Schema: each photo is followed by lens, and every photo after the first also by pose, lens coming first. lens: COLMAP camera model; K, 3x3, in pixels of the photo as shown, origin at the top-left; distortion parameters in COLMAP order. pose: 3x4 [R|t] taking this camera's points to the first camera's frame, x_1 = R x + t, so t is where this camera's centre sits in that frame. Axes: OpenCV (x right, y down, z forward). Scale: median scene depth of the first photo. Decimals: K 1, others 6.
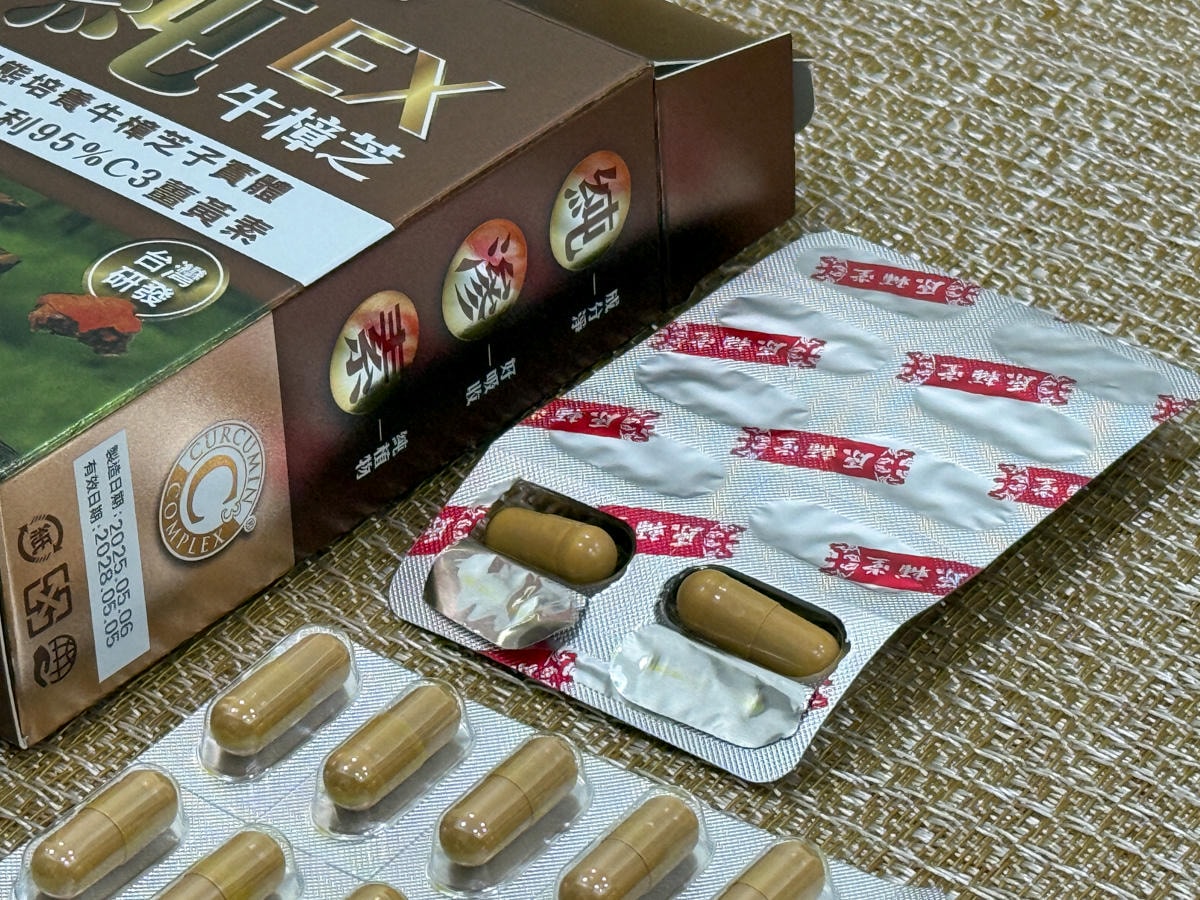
lens RADIAL K [[4573.4, 0, 600.0], [0, 4573.4, 450.0], [0, 0, 1]] dist [-0.077102, 0.137655]
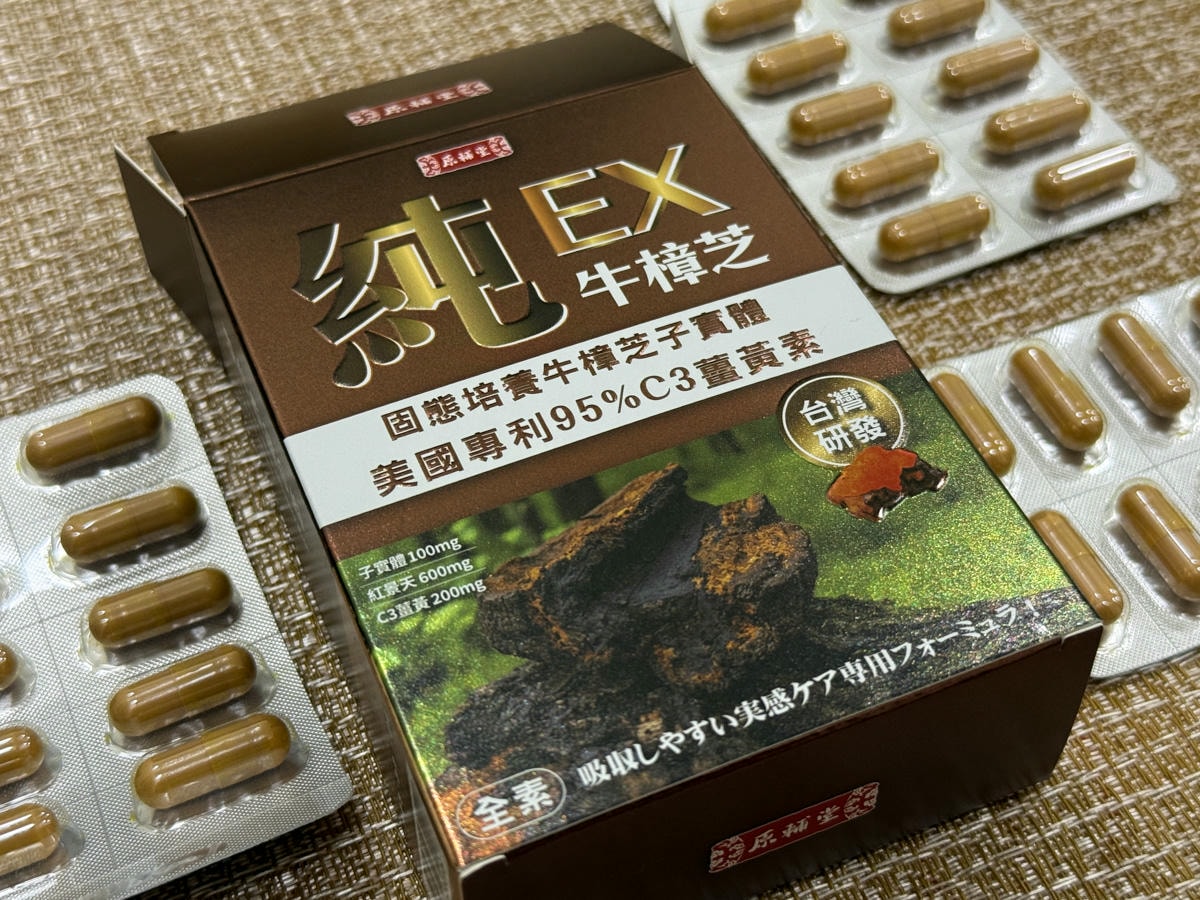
lens RADIAL K [[1831.2, 0, 600.0], [0, 1831.2, 450.0], [0, 0, 1]] dist [0.026355, -0.007805]
pose [[0.453072, -0.671113, 0.586799, -0.377014], [0.513269, 0.734565, 0.443812, -0.251568], [-0.728890, 0.100107, 0.677272, 0.711667]]
